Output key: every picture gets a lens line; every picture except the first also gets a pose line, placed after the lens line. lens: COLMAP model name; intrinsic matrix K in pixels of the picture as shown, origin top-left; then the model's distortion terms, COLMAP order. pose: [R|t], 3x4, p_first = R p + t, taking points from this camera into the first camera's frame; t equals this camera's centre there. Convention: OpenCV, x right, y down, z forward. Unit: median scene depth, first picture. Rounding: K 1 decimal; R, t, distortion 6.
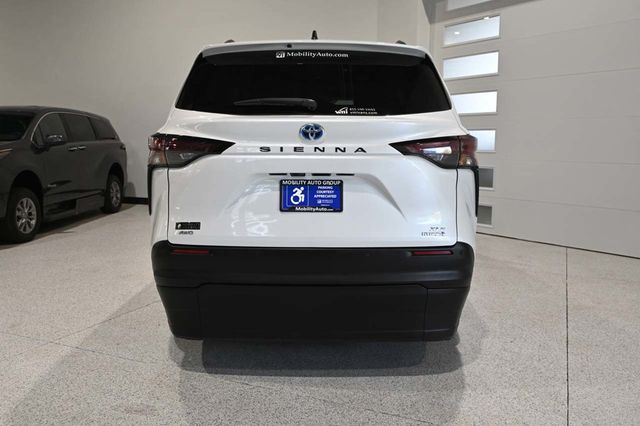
lens RADIAL K [[550.9, 0, 322.1], [0, 550.9, 215.9], [0, 0, 1]] dist [0.037038, -0.017413]
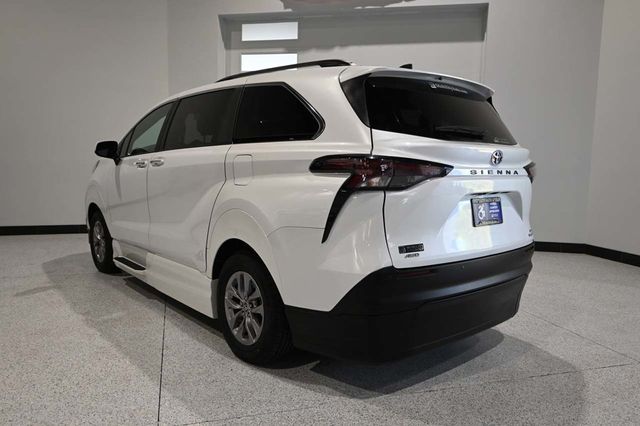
lens RADIAL K [[486.2, 0, 316.3], [0, 486.2, 215.6], [0, 0, 1]] dist [0.025753, 0.004482]
pose [[0.734296, -0.062427, 0.675953, -0.979213], [0.064163, 0.997687, 0.022440, -0.073568], [-0.675790, 0.026893, 0.736603, 0.476702]]
